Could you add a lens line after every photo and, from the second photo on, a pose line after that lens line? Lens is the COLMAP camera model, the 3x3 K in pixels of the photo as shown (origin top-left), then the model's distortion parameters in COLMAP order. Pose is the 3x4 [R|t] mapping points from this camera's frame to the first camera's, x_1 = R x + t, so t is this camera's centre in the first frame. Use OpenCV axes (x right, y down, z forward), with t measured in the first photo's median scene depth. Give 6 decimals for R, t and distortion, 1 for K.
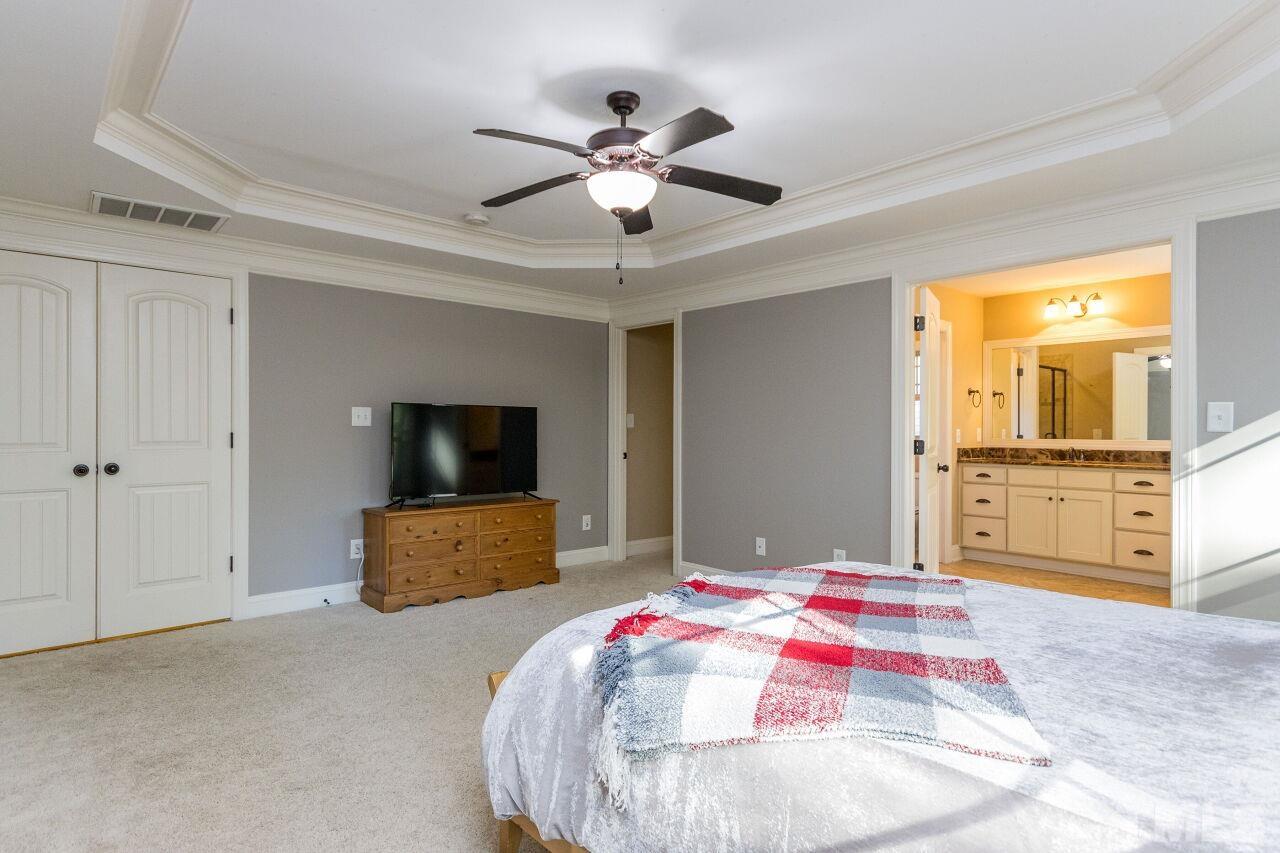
lens RADIAL K [[681.1, 0, 648.5], [0, 681.1, 419.9], [0, 0, 1]] dist [0.011369, 0.000894]
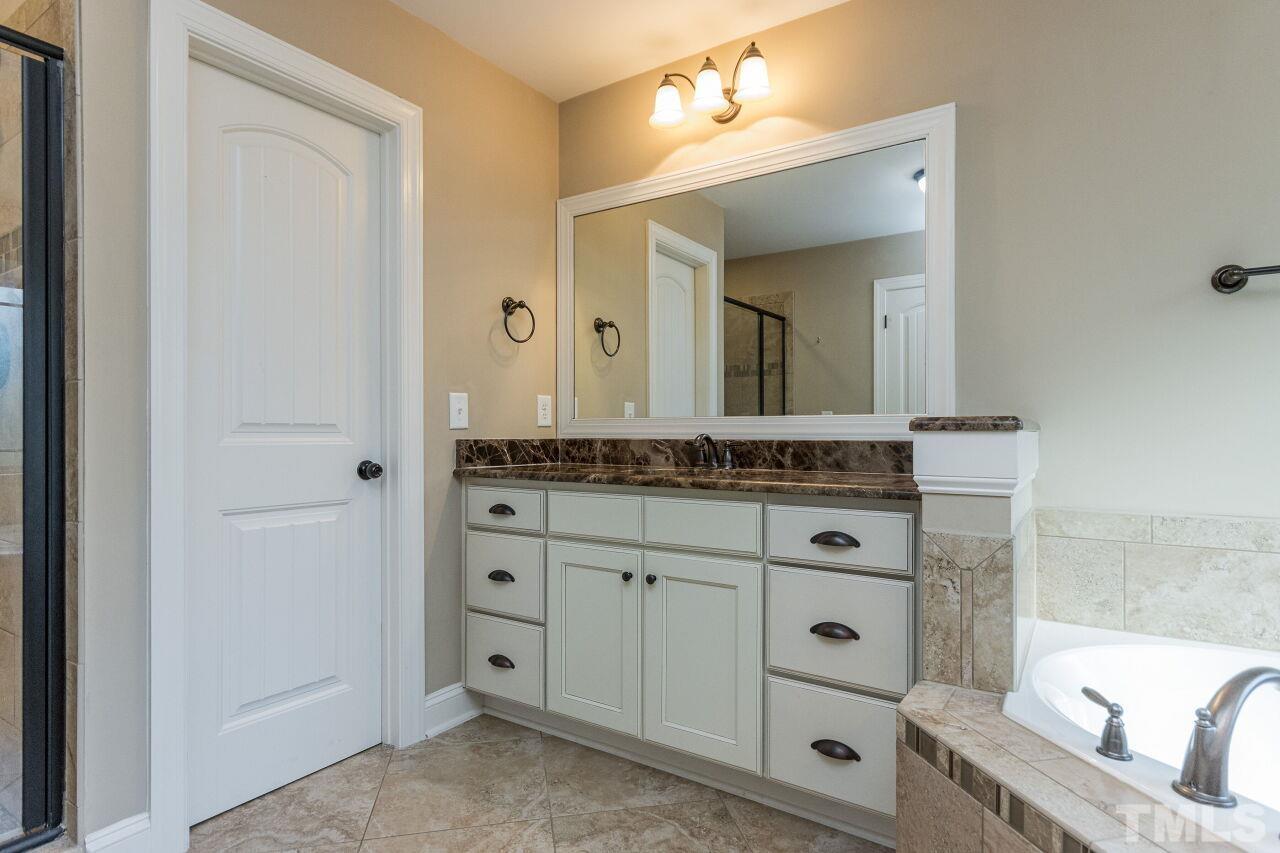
lens RADIAL K [[681.1, 0, 648.5], [0, 681.1, 419.9], [0, 0, 1]] dist [0.011369, 0.000894]
pose [[0.968882, -0.000050, 0.247524, 0.480869], [0.000809, 0.999995, -0.002966, 0.031999], [-0.247523, 0.003074, 0.968877, 0.611974]]
